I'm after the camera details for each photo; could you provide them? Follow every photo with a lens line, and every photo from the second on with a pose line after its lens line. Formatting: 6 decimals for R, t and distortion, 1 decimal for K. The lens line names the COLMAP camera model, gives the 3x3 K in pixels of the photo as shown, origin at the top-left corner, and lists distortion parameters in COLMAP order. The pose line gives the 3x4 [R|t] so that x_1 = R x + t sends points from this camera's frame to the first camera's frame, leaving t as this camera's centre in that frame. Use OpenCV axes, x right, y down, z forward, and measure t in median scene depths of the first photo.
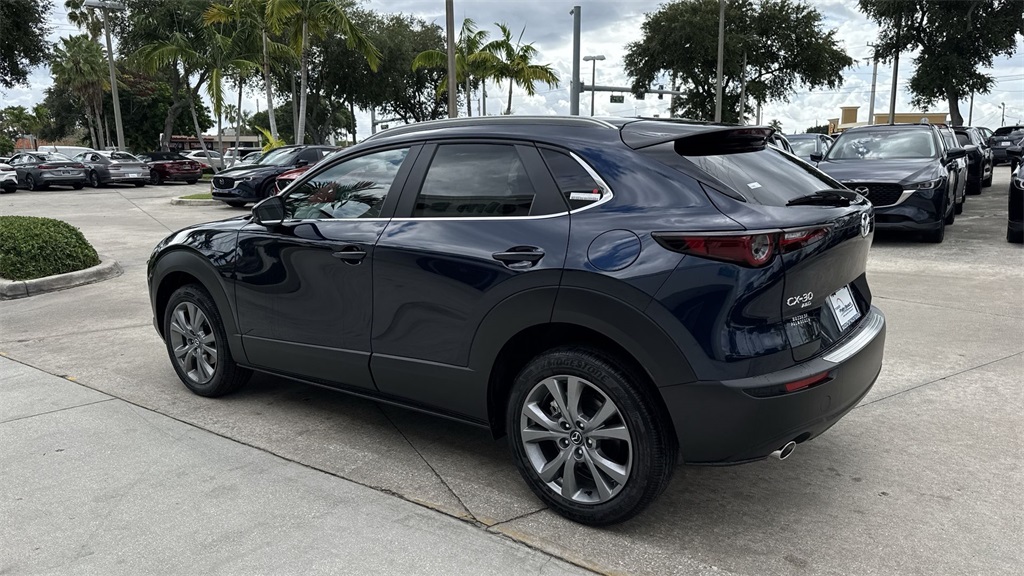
lens RADIAL K [[723.3, 0, 506.1], [0, 723.3, 287.3], [0, 0, 1]] dist [0.063487, -0.085145]
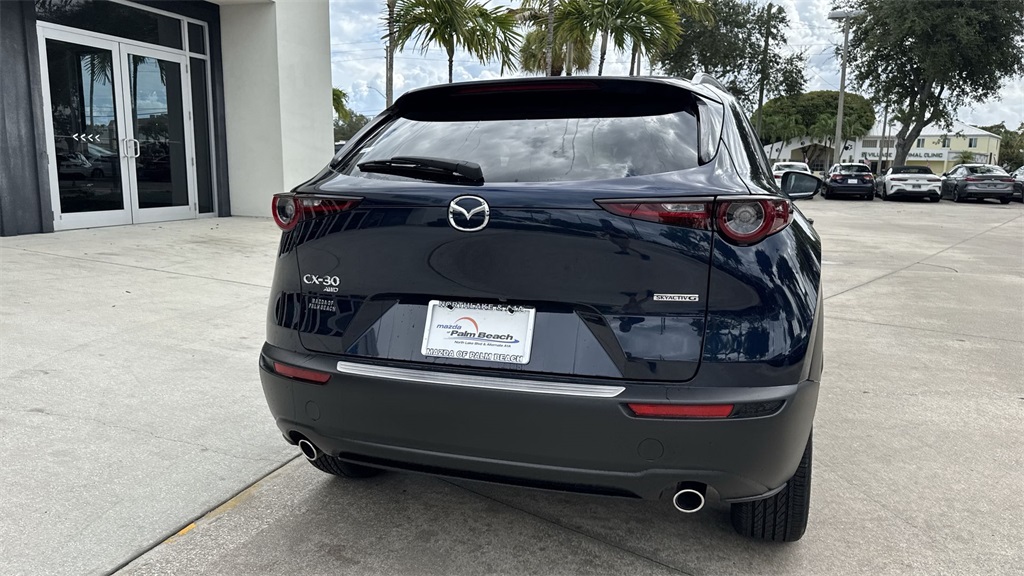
lens RADIAL K [[725.3, 0, 516.6], [0, 725.3, 286.6], [0, 0, 1]] dist [0.046822, -0.061656]
pose [[0.325195, 0.166821, -0.930816, 0.113335], [-0.189690, 0.975818, 0.108615, -0.009989], [0.926426, 0.141245, 0.348975, 0.081750]]
